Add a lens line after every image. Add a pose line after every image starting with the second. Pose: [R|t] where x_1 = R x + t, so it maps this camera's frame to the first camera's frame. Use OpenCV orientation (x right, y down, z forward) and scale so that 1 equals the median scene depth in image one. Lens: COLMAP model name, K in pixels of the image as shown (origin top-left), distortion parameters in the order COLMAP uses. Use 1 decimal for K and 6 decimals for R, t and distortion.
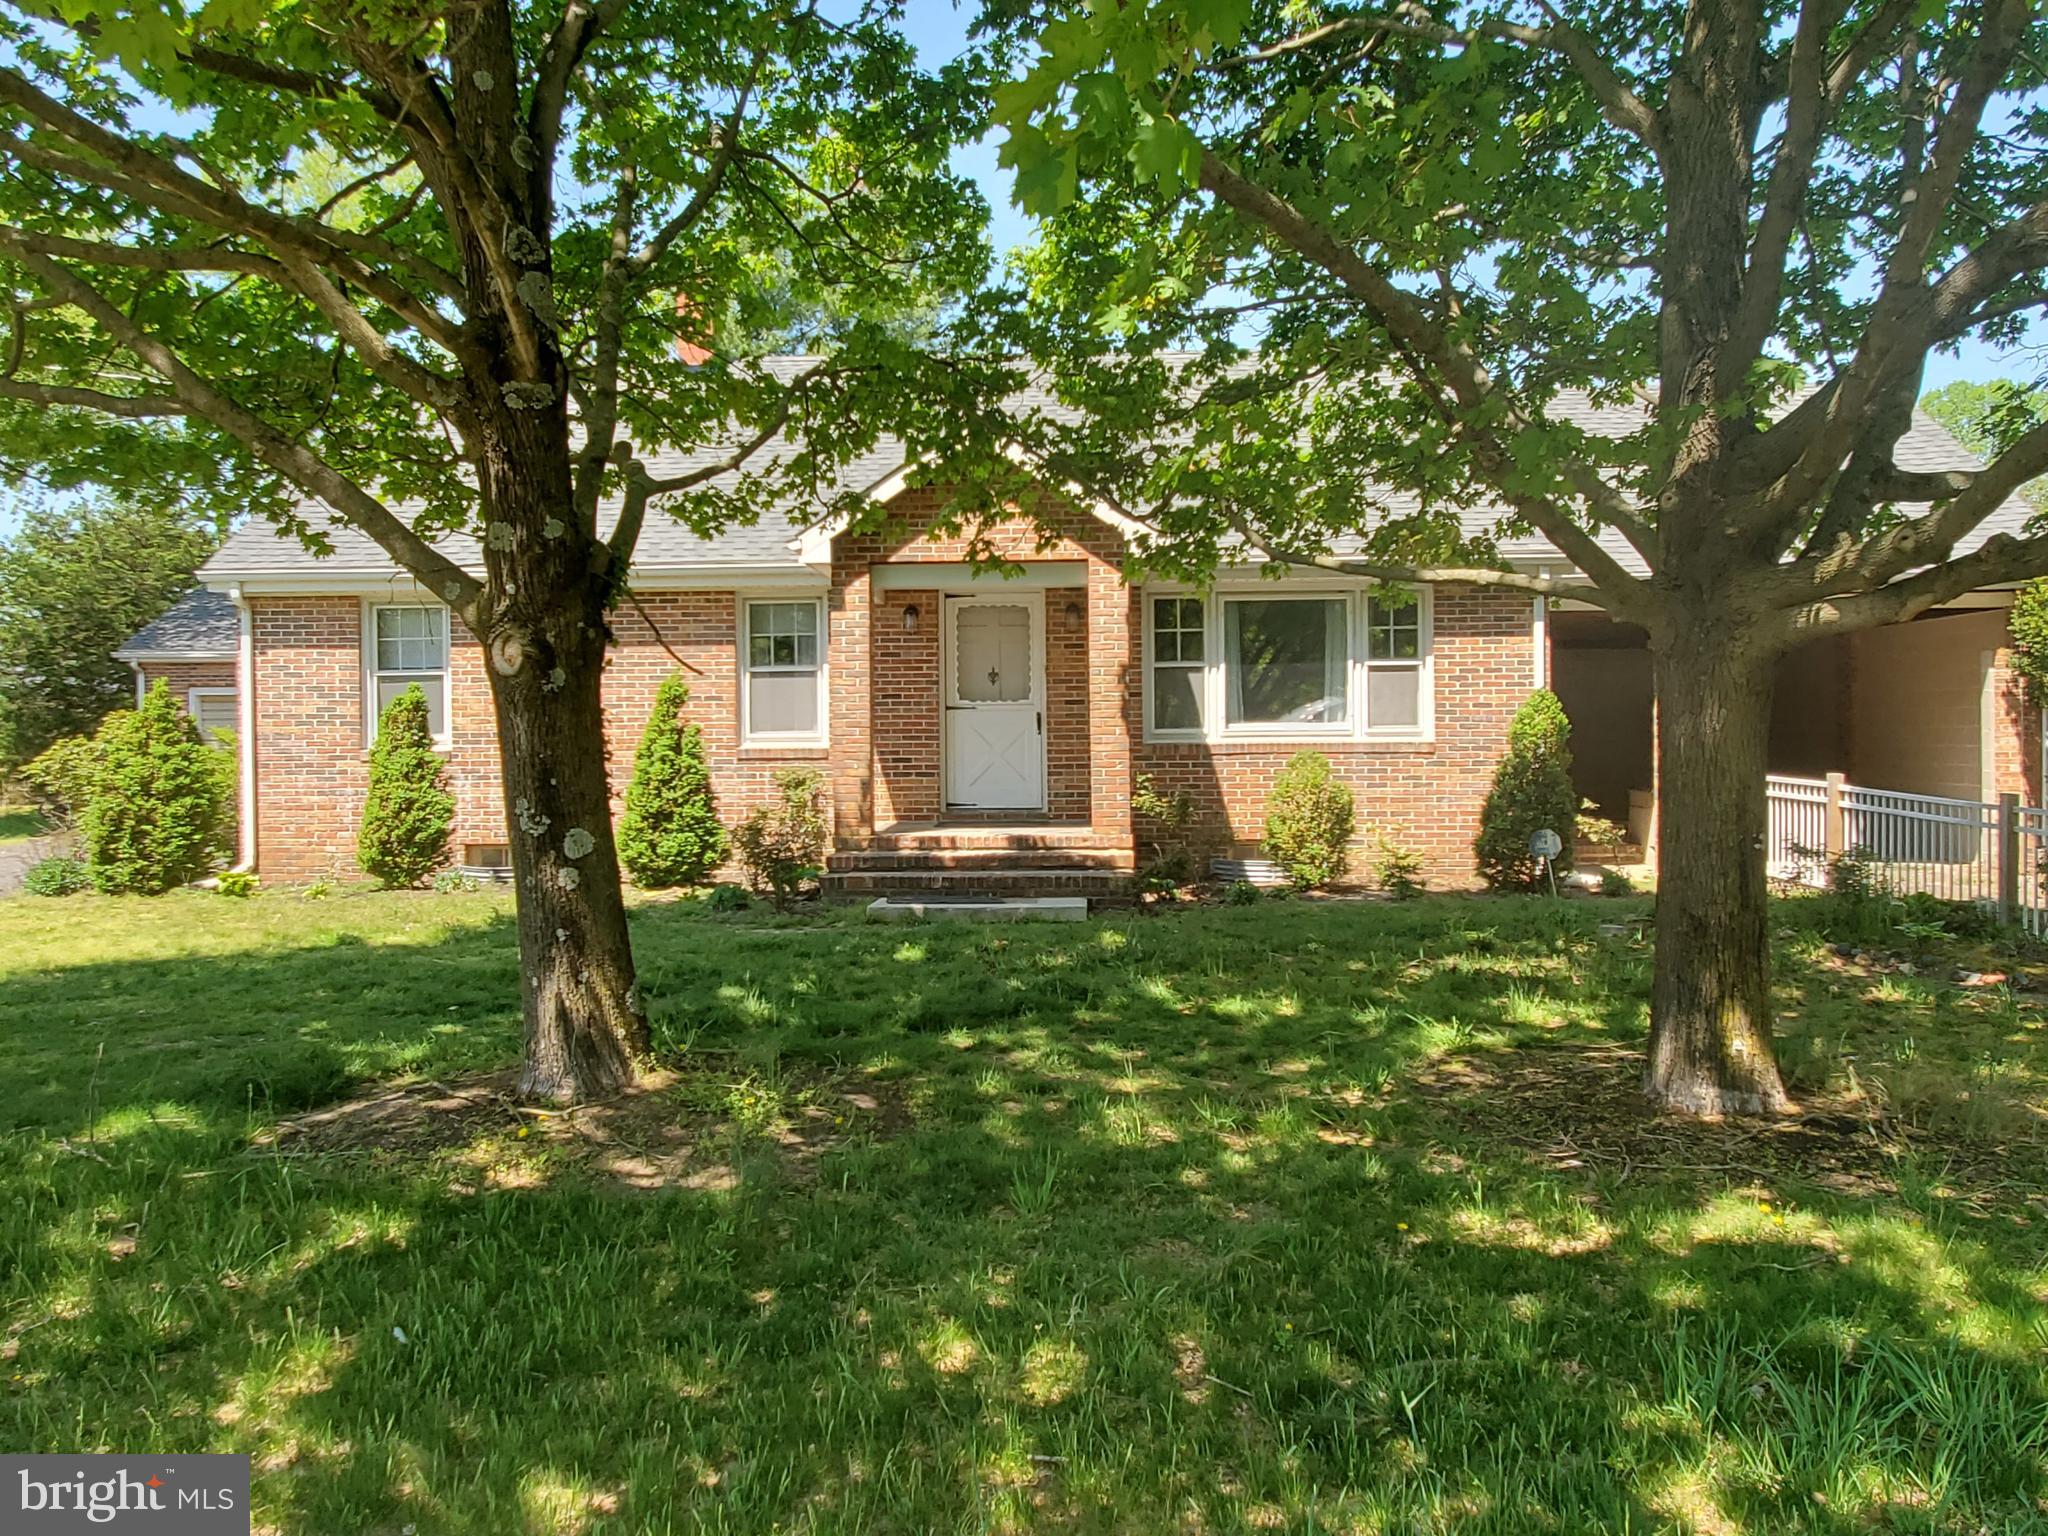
lens RADIAL K [[1610.2, 0, 1013.4], [0, 1610.2, 765.7], [0, 0, 1]] dist [-0.000304, 0.007172]
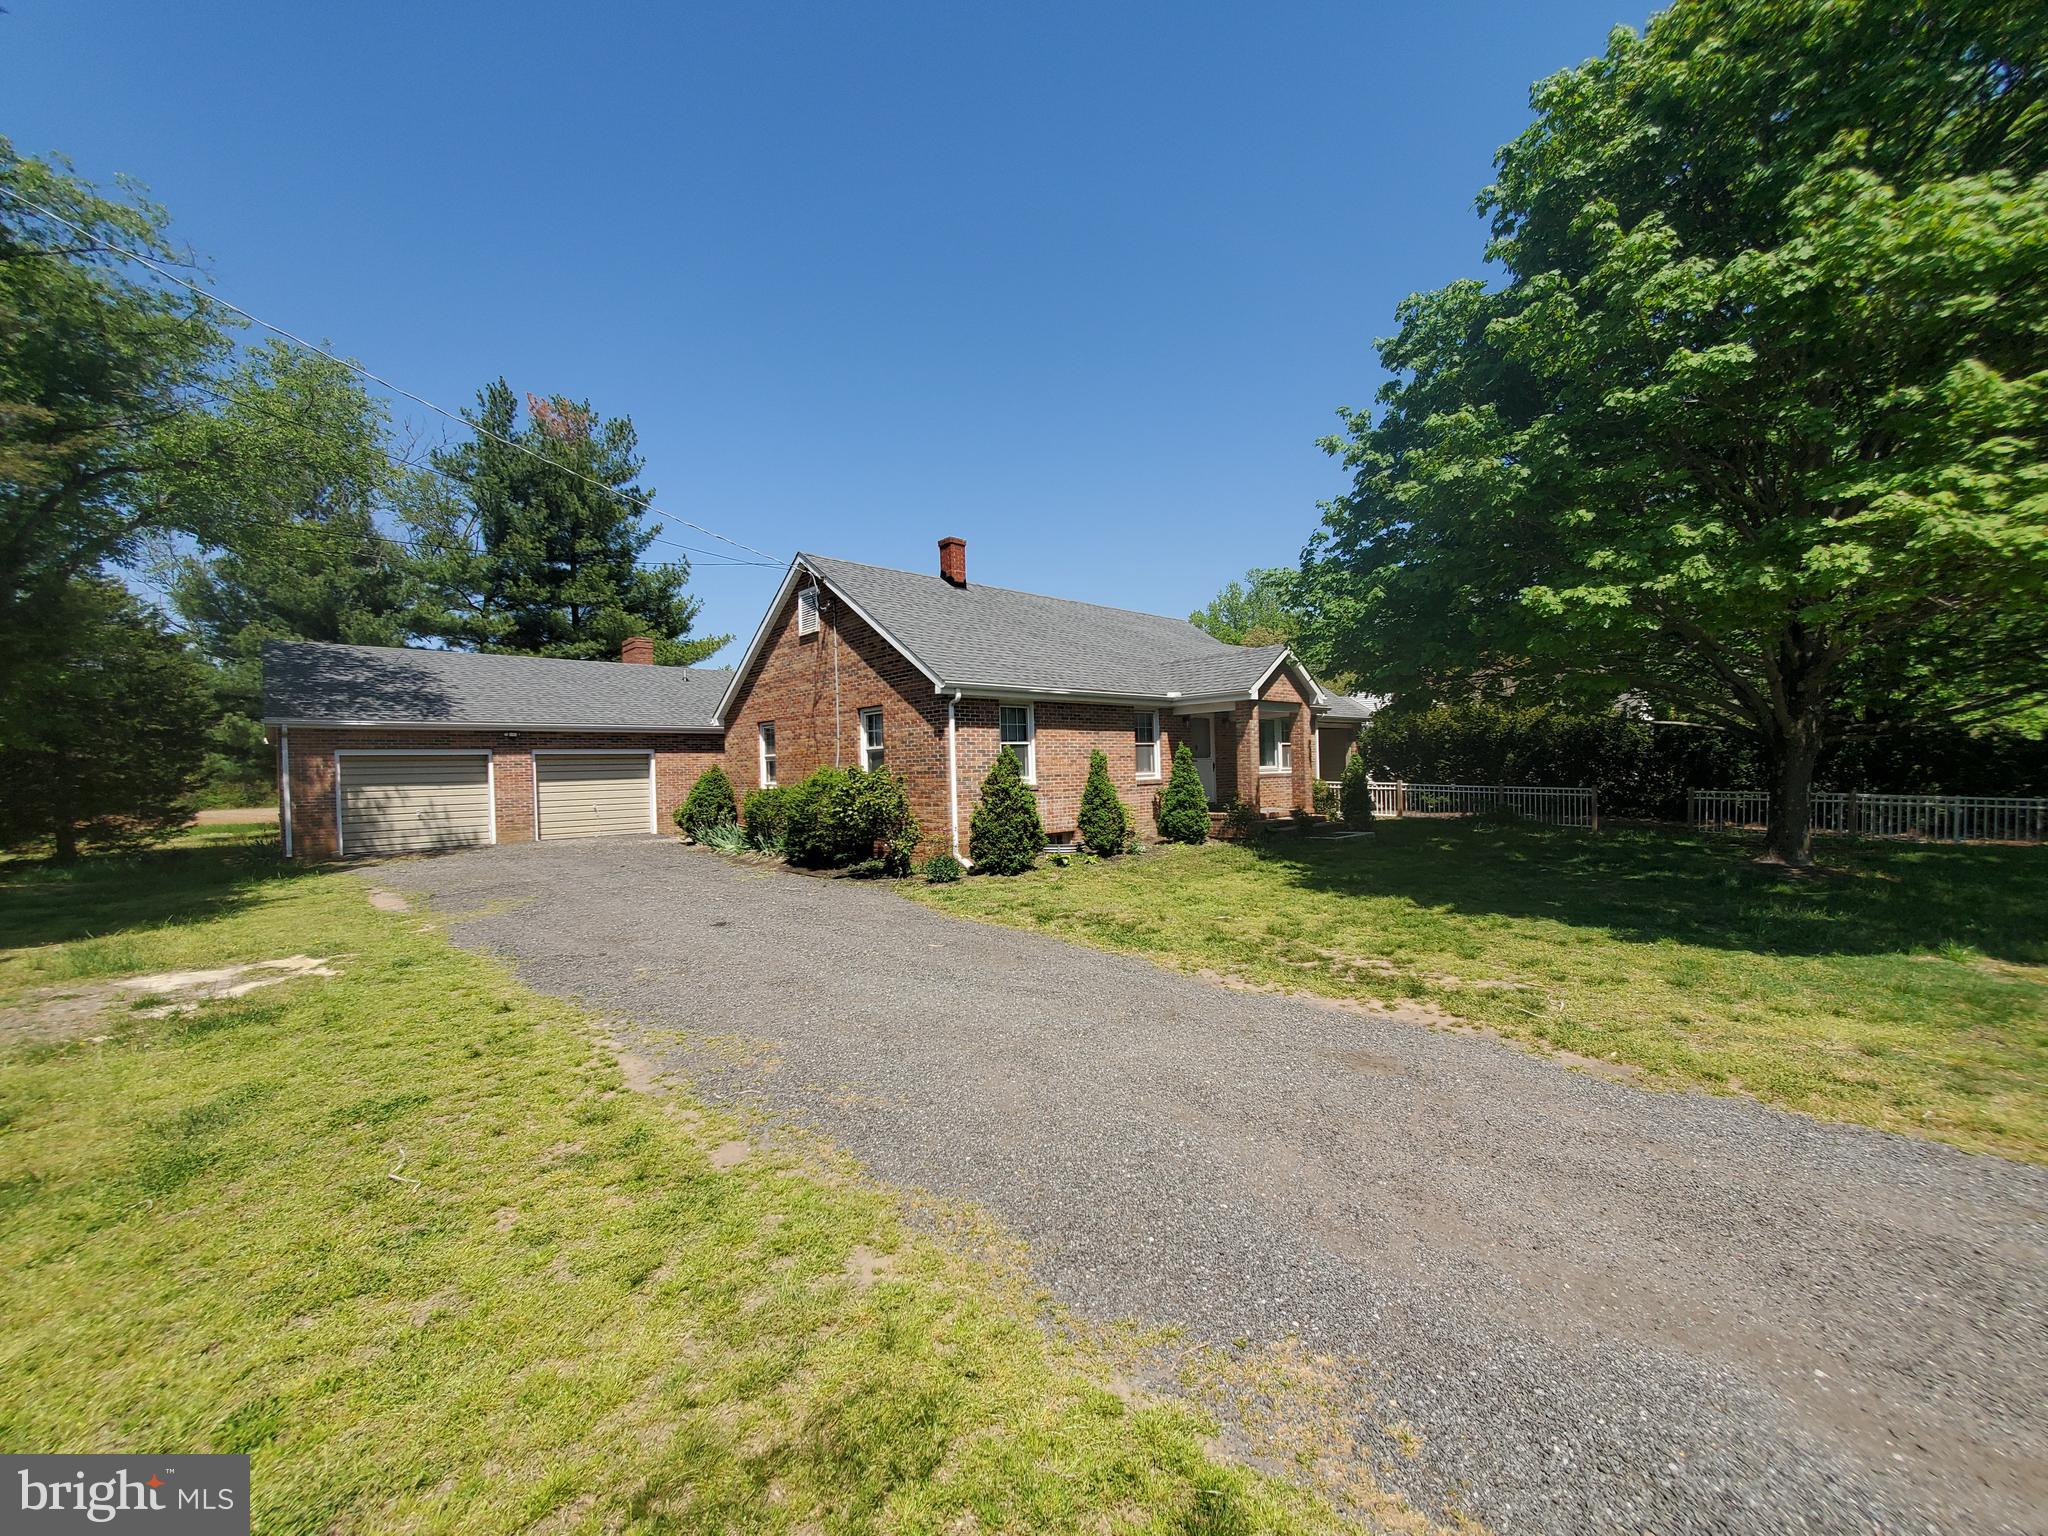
lens RADIAL K [[811.0, 0, 1017.4], [0, 811.0, 773.1], [0, 0, 1]] dist [0.011792, -0.001908]
pose [[0.714729, -0.013697, 0.699267, -1.108660], [0.030986, 0.999447, -0.012094, -0.012358], [-0.698715, 0.030311, 0.714758, 0.360456]]
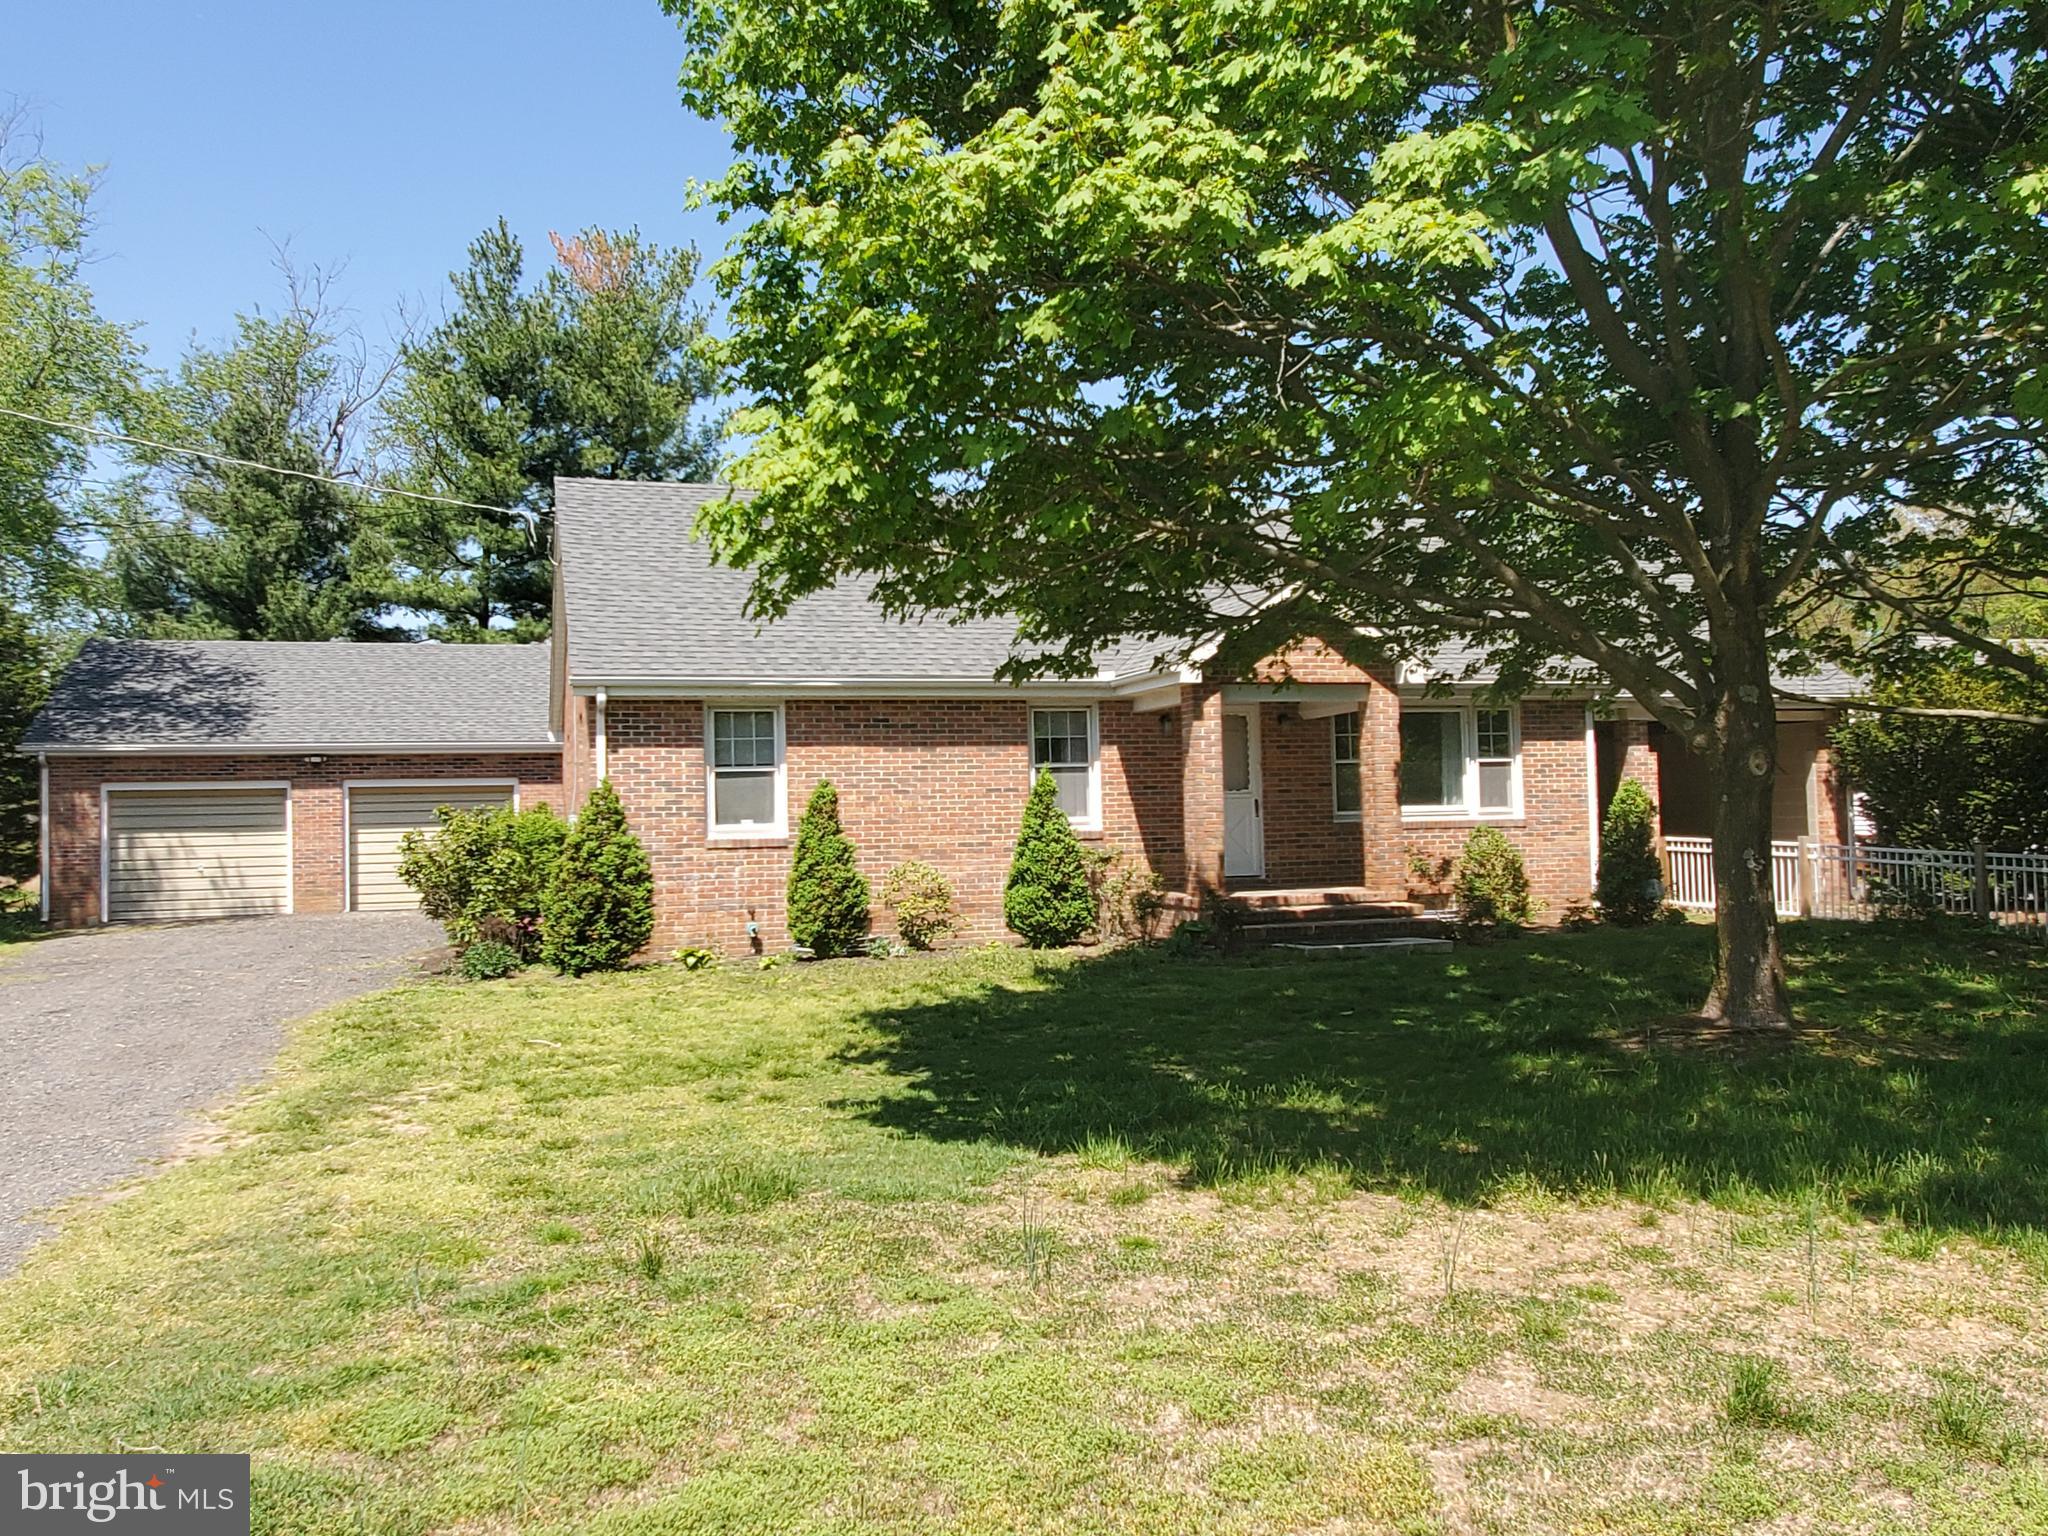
lens RADIAL K [[1600.5, 0, 1025.6], [0, 1600.5, 777.3], [0, 0, 1]] dist [0.007055, -0.004938]
pose [[0.940810, -0.004076, 0.338910, -0.616460], [0.020237, 0.998819, -0.044163, 0.001455], [-0.338330, 0.048408, 0.939782, -0.125641]]
